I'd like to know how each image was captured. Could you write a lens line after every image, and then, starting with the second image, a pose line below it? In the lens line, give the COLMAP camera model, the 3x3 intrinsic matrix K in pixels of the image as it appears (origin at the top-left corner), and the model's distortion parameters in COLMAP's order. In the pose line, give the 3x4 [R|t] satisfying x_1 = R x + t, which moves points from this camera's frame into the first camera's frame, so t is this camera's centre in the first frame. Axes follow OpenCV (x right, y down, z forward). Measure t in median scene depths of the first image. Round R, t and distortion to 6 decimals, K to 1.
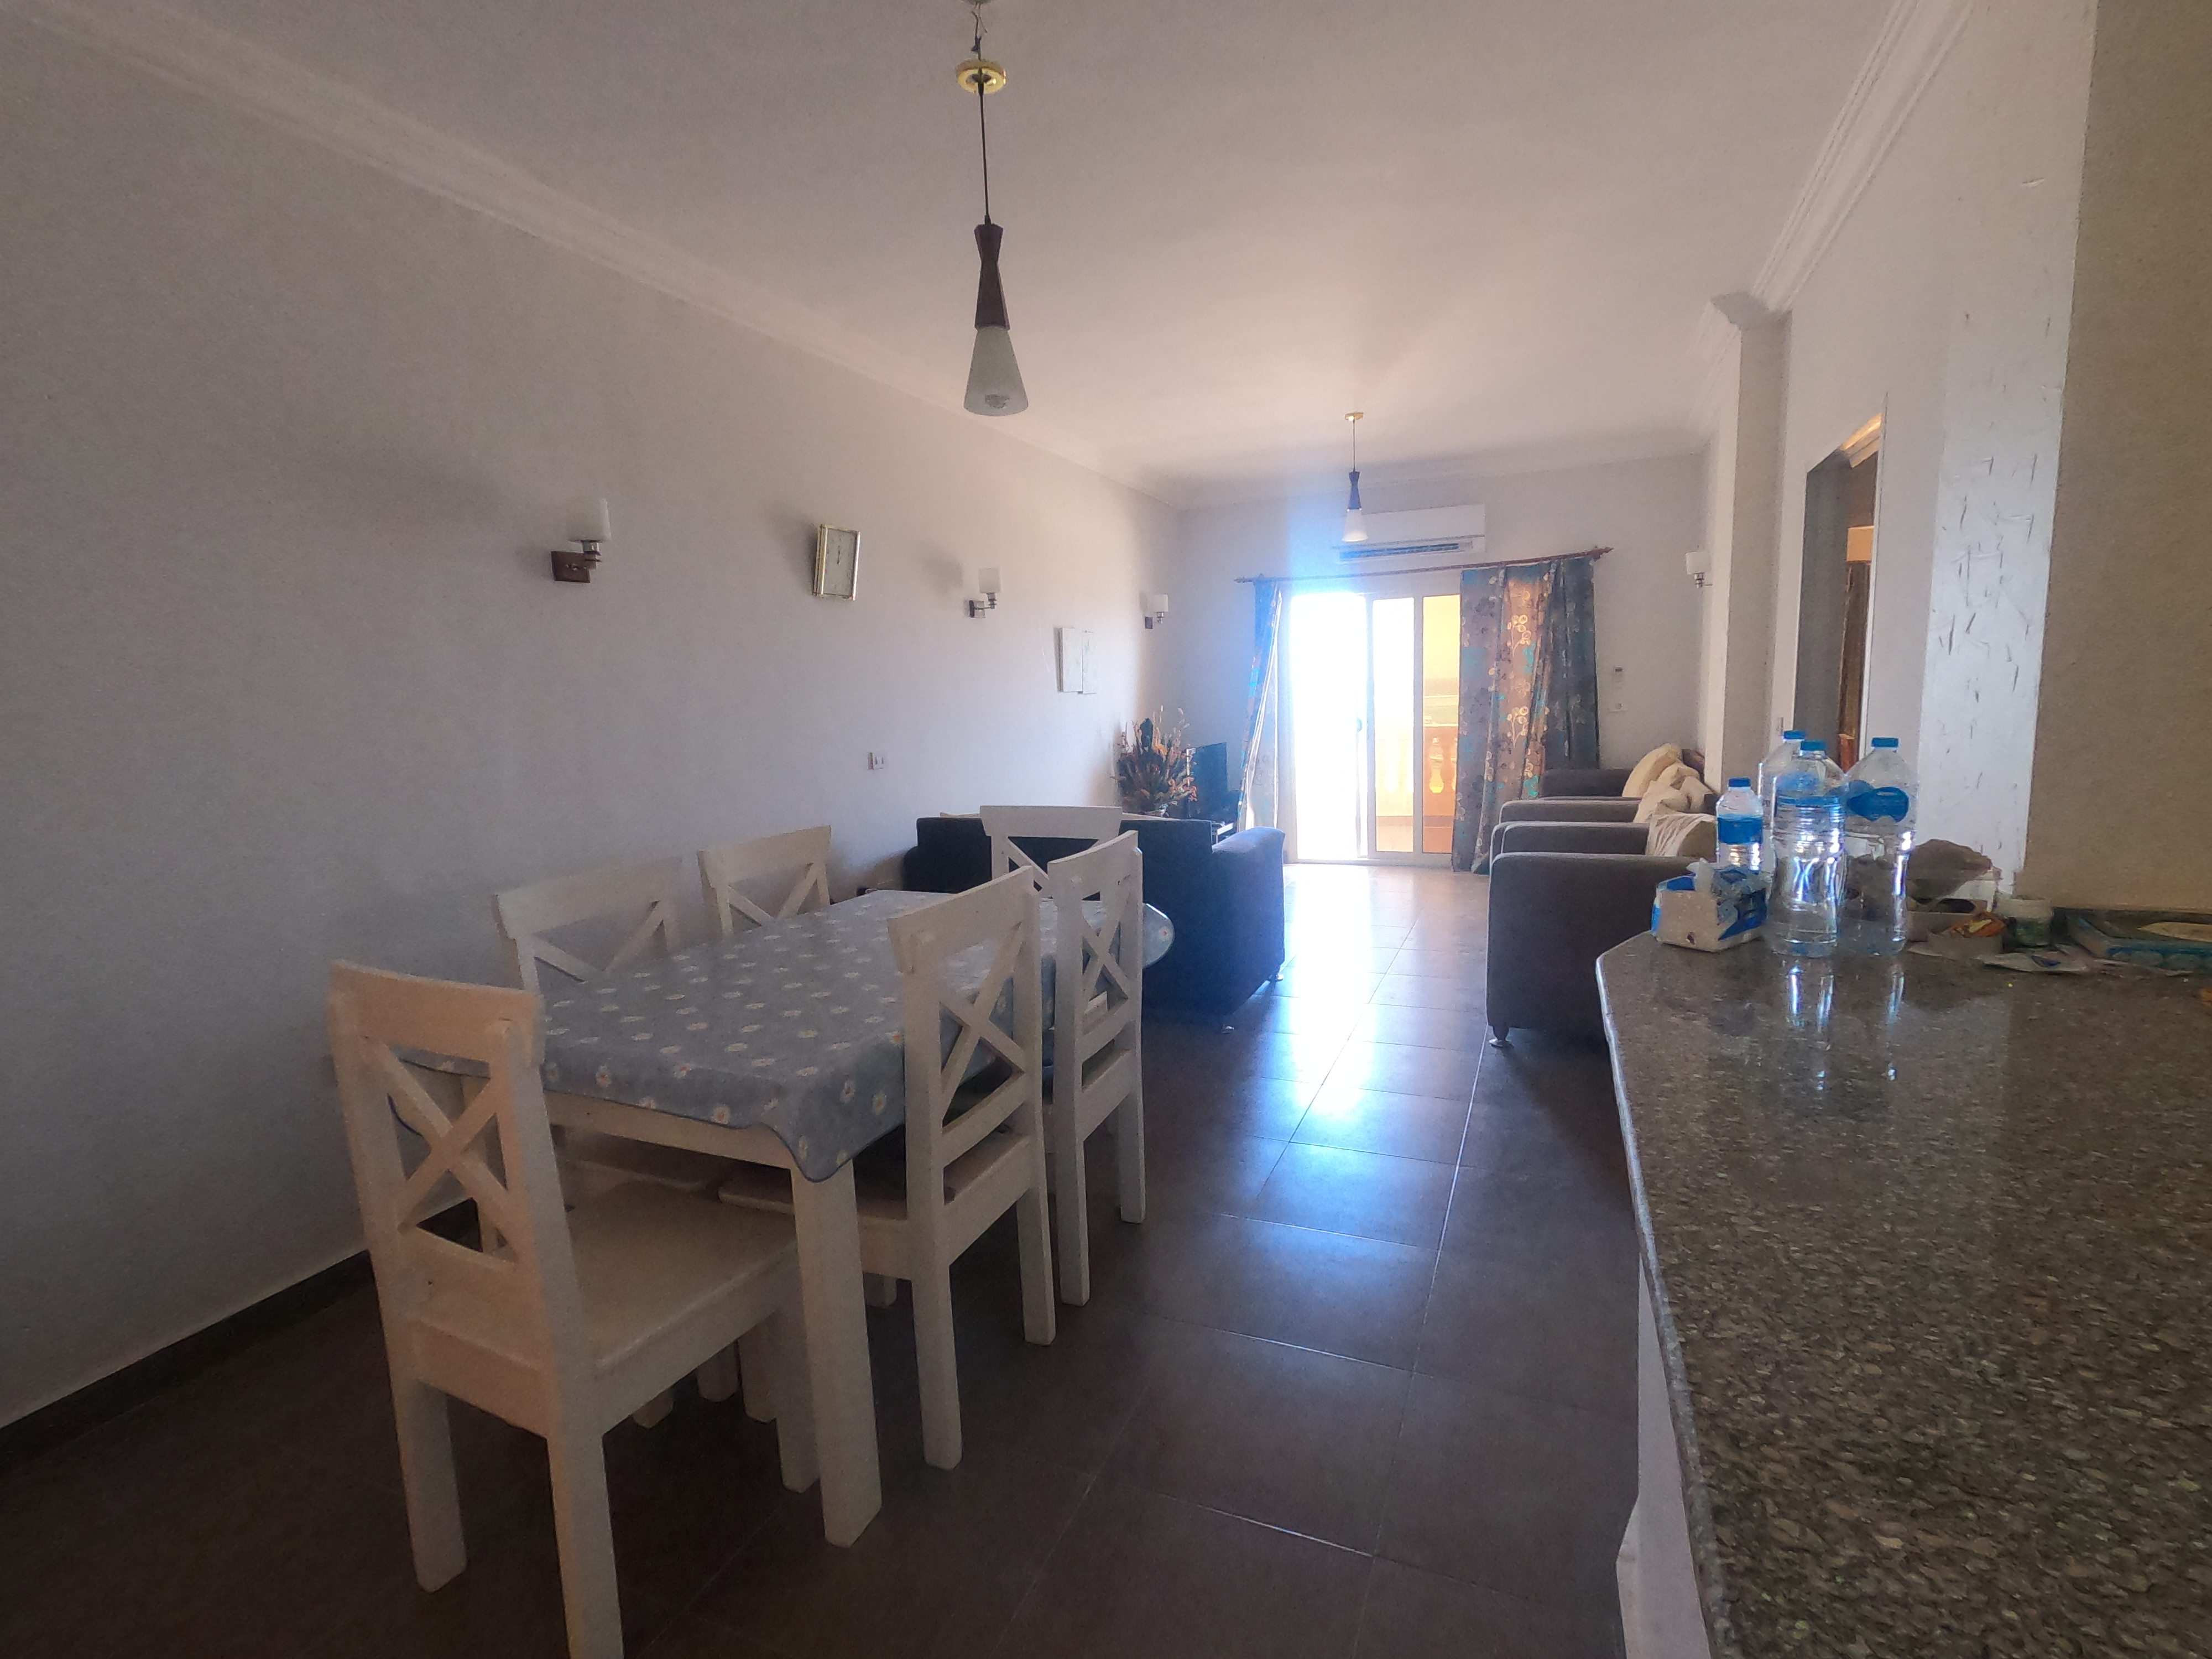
lens RADIAL K [[1052.7, 0, 1103.2], [0, 1052.7, 828.0], [0, 0, 1]] dist [0.000168, -0.000334]
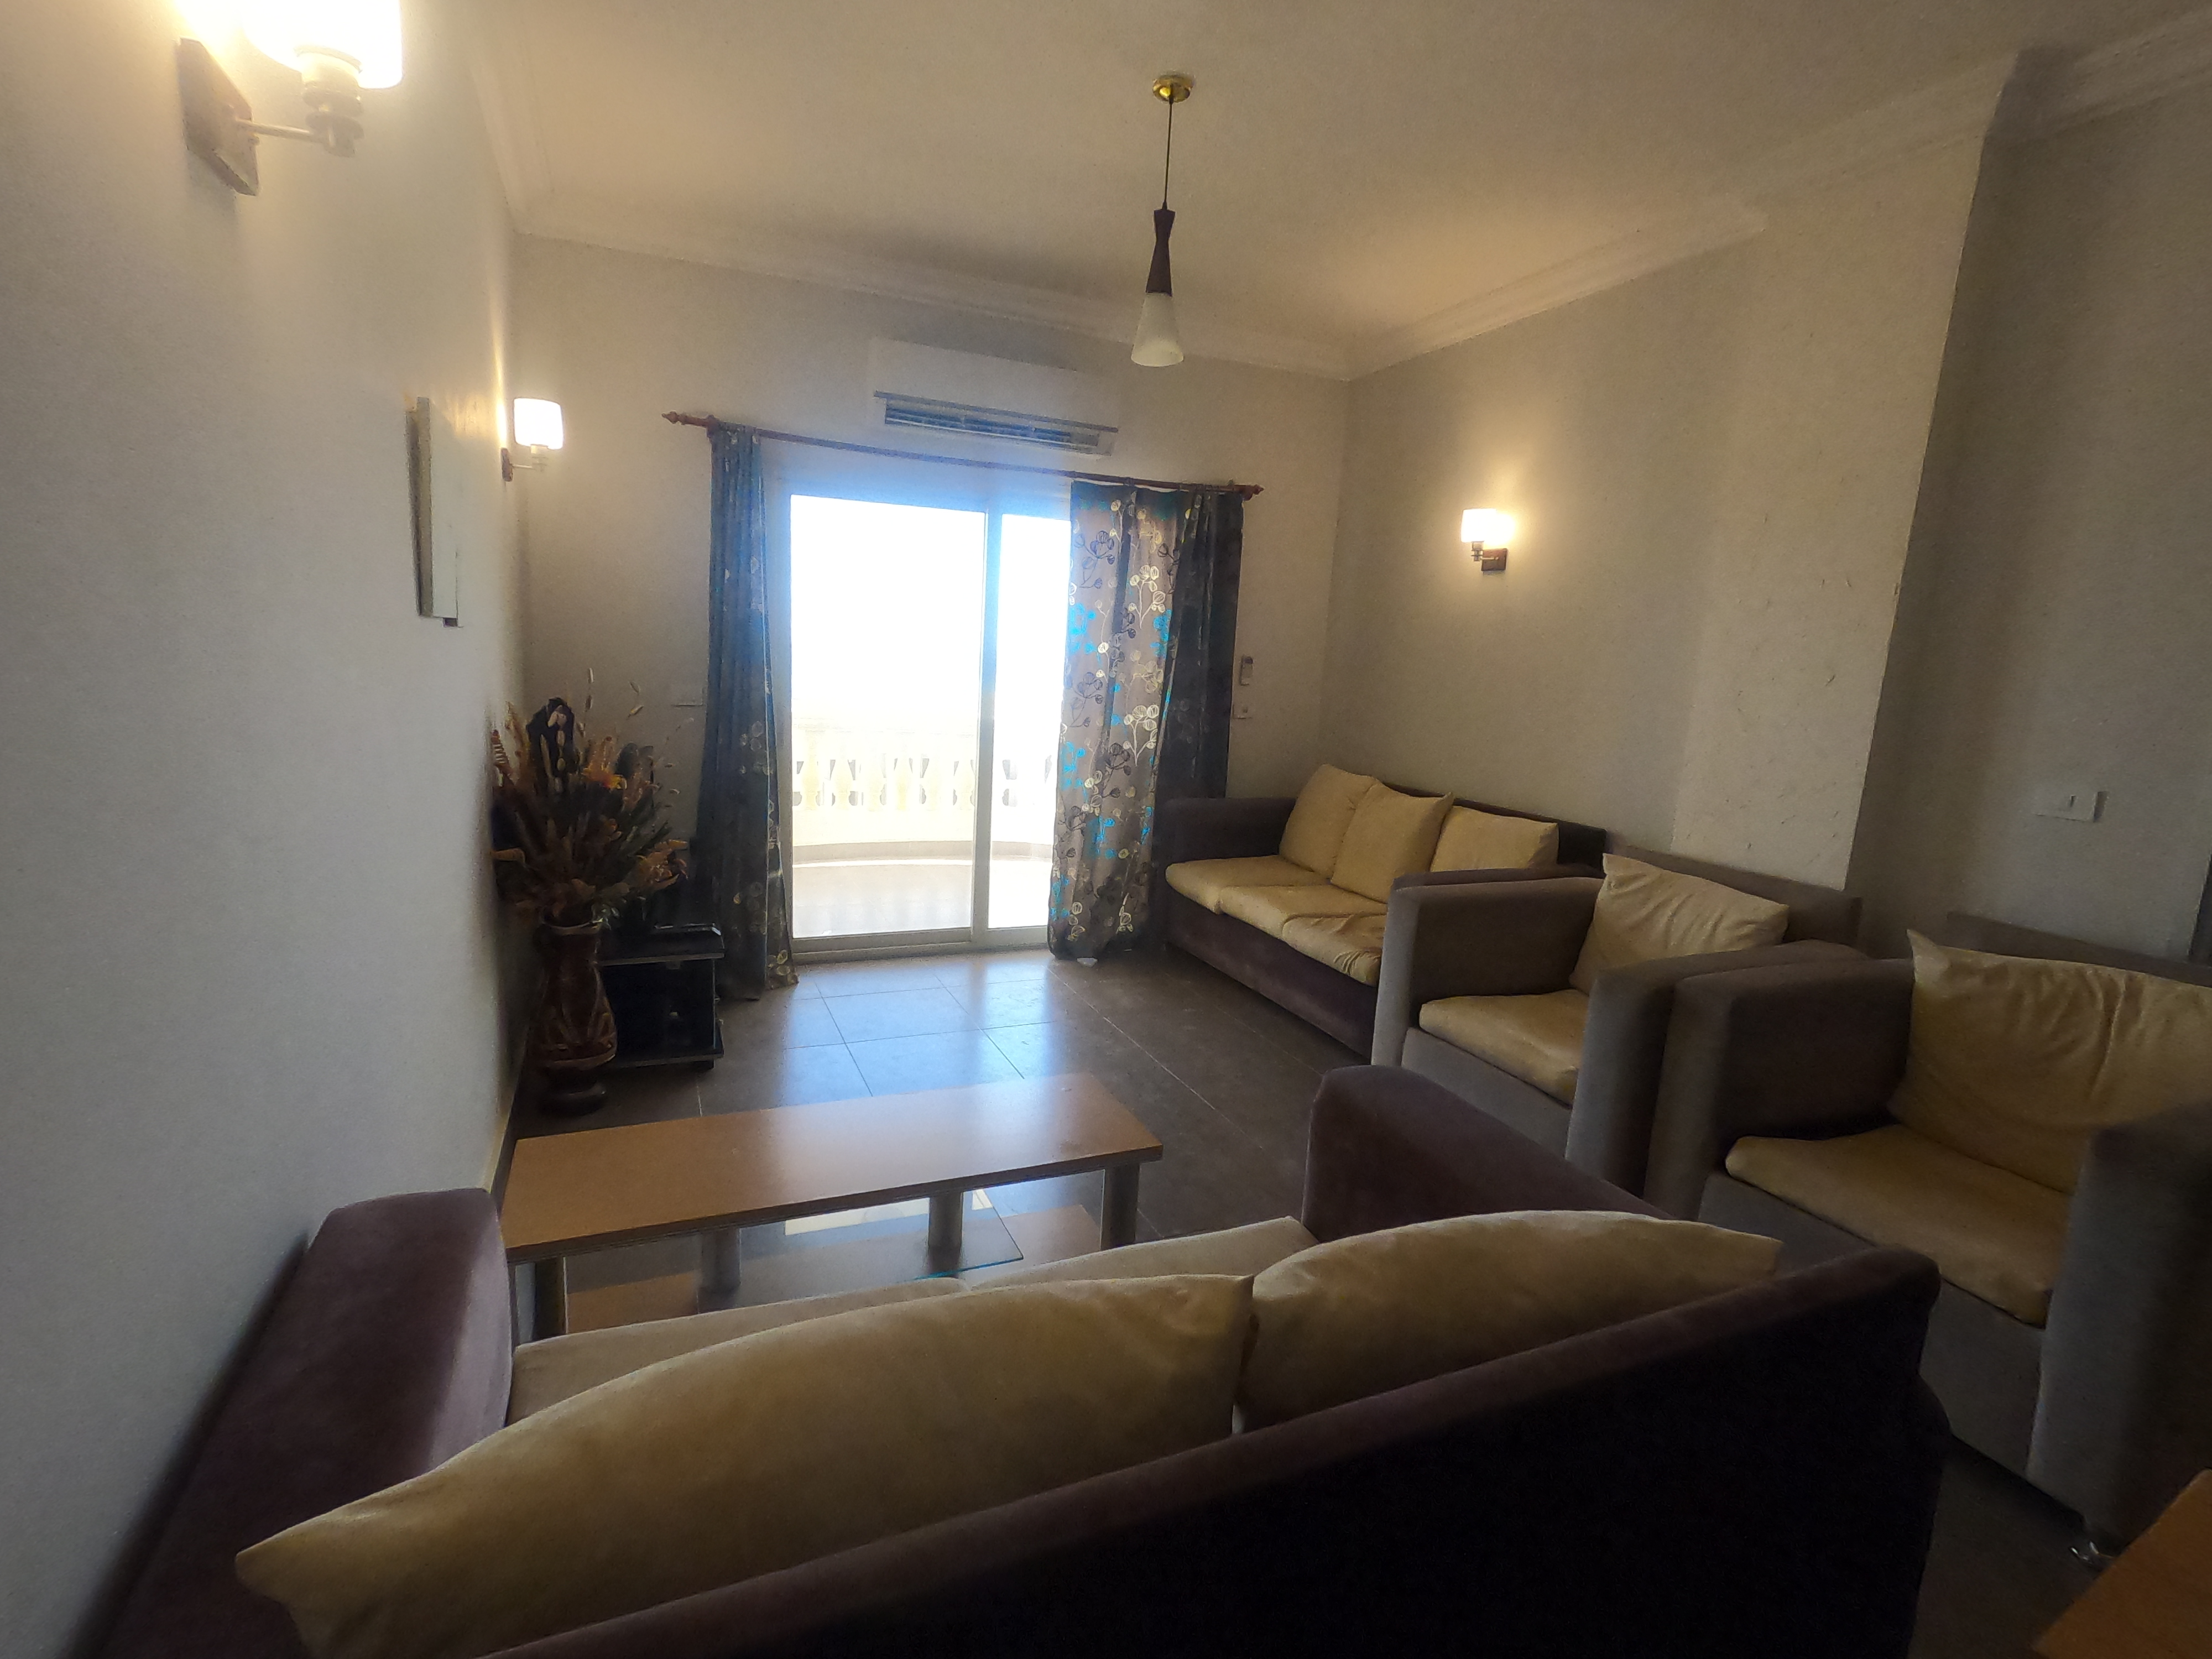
lens RADIAL K [[1052.7, 0, 1103.2], [0, 1052.7, 828.0], [0, 0, 1]] dist [0.000168, -0.000334]
pose [[0.676435, -0.047917, 0.734942, -0.175932], [0.021719, 0.998745, 0.045126, -0.102616], [-0.736182, -0.014563, 0.676627, 0.859037]]
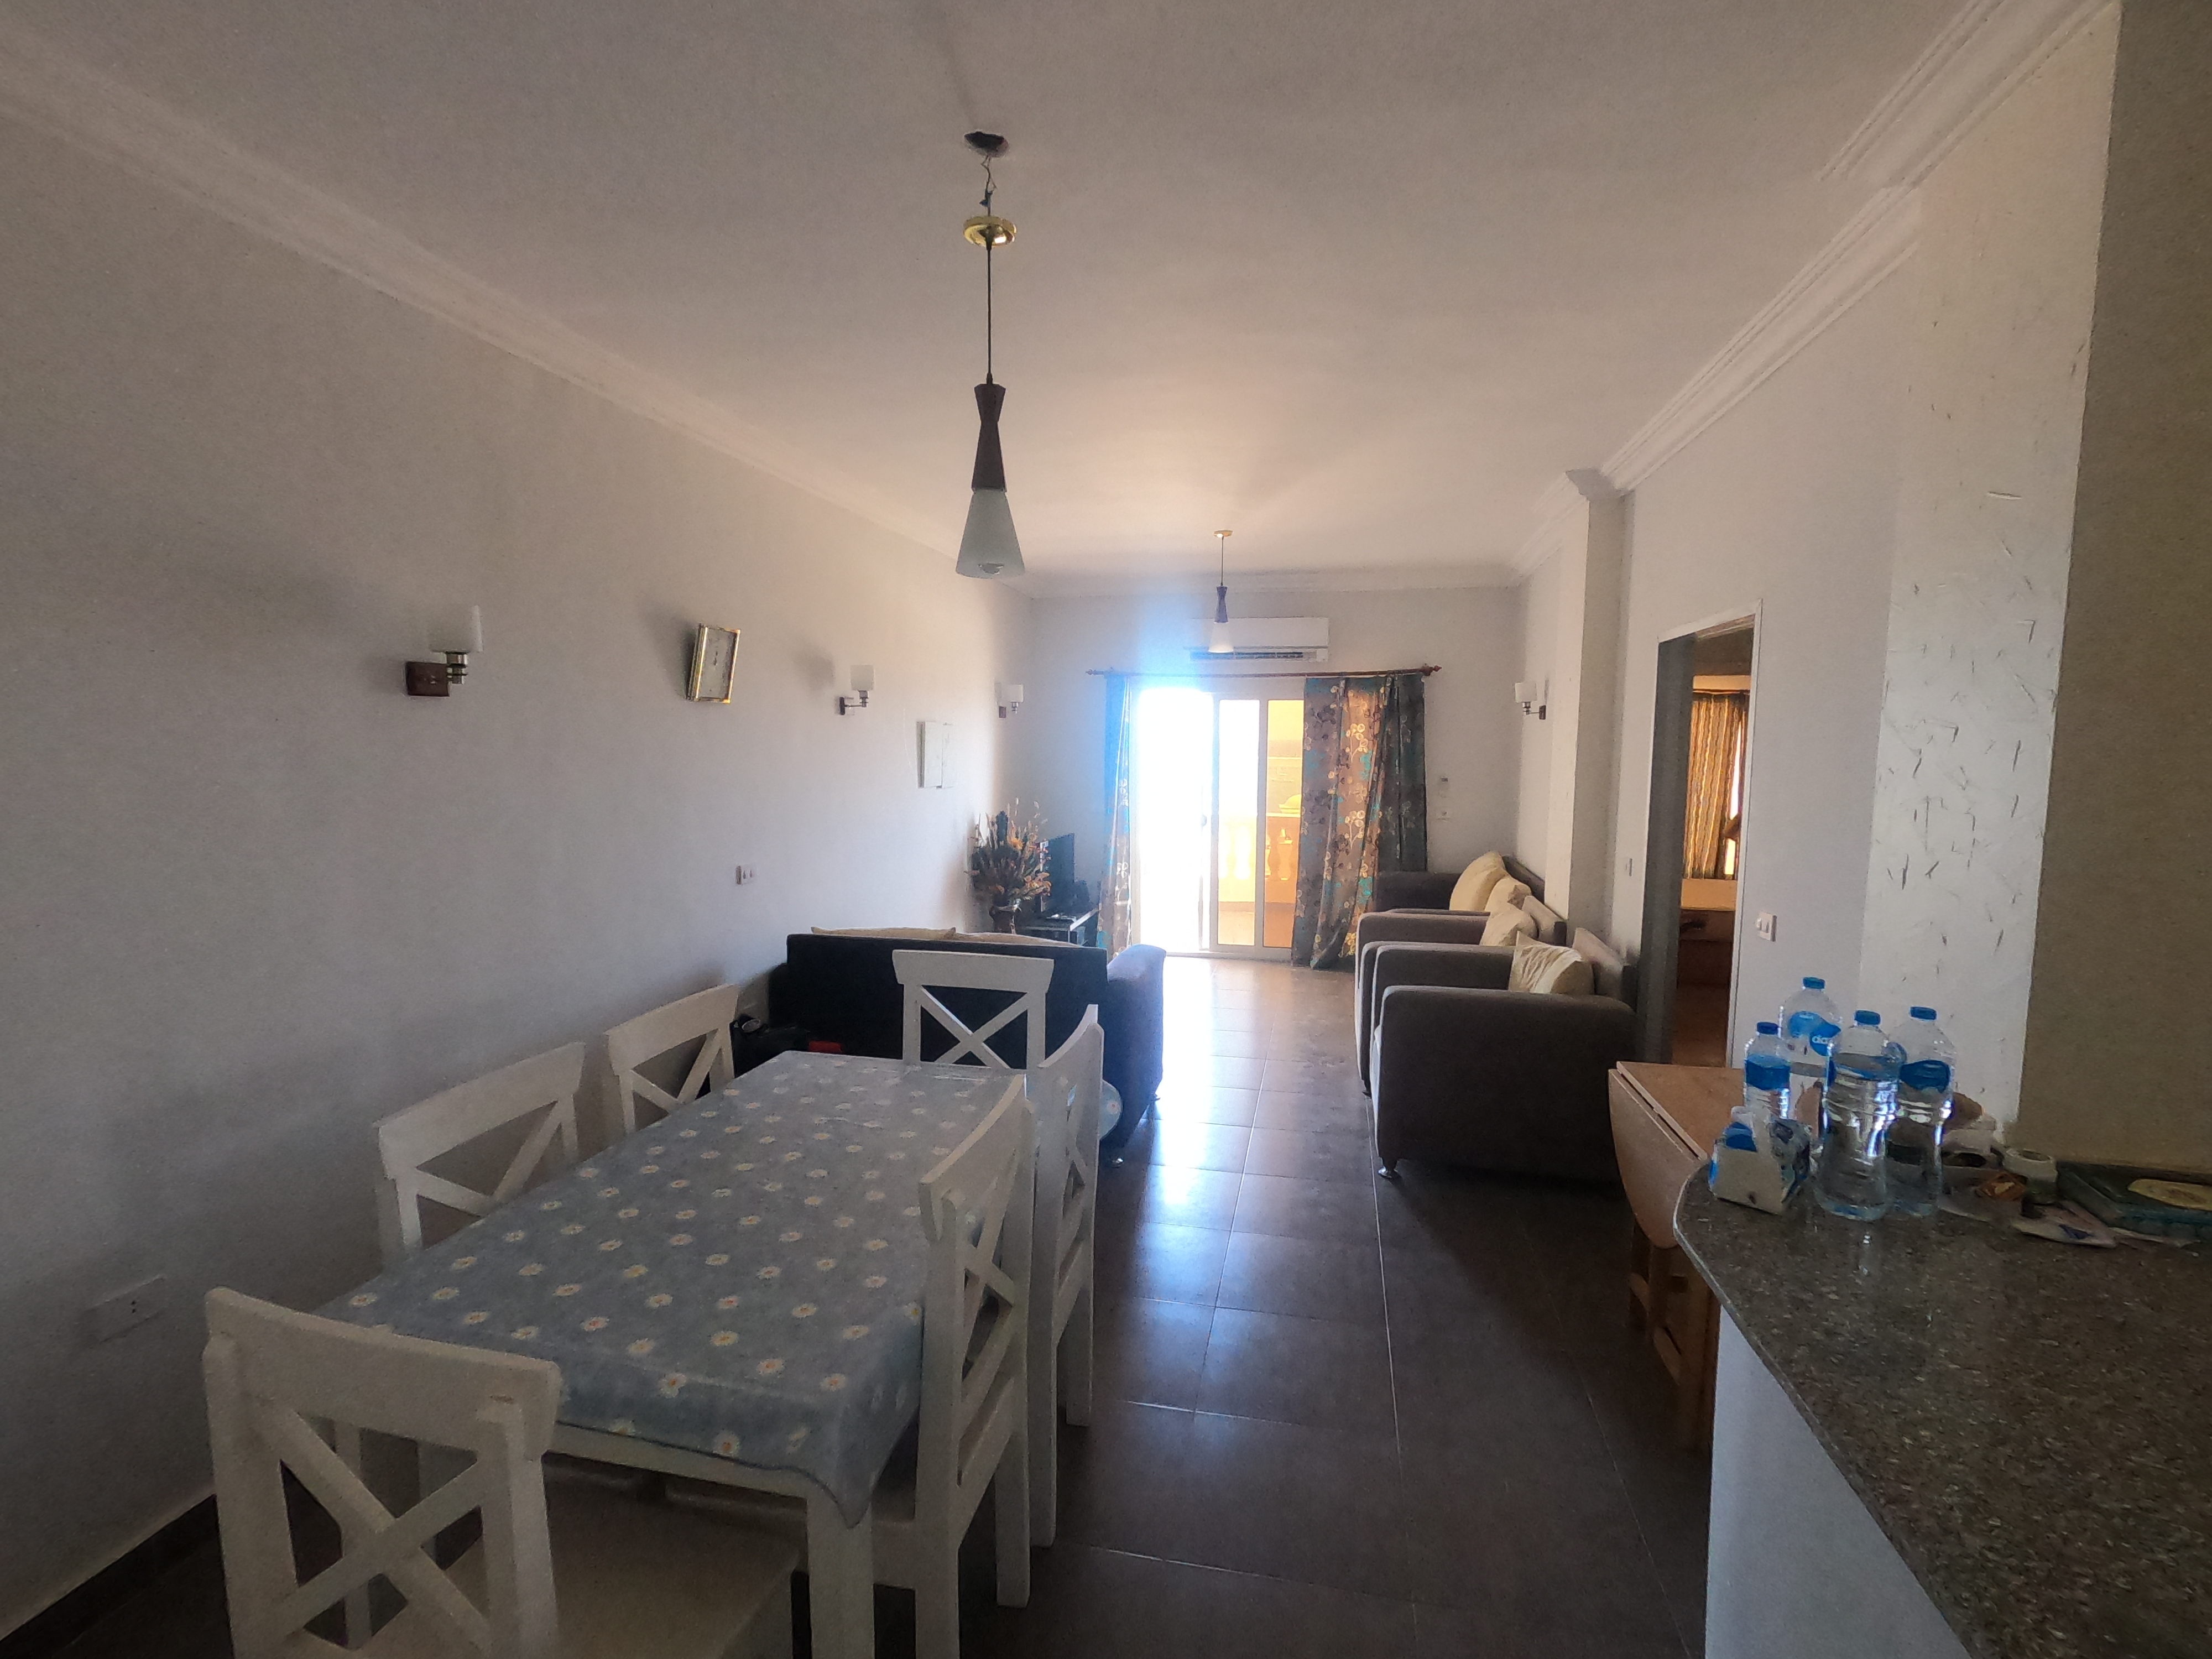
lens RADIAL K [[1052.7, 0, 1103.2], [0, 1052.7, 828.0], [0, 0, 1]] dist [0.000168, -0.000334]
pose [[0.980101, 0.026970, 0.196661, -0.087229], [-0.017579, 0.998627, -0.049341, -0.062692], [-0.197722, 0.044902, 0.979229, 0.036651]]
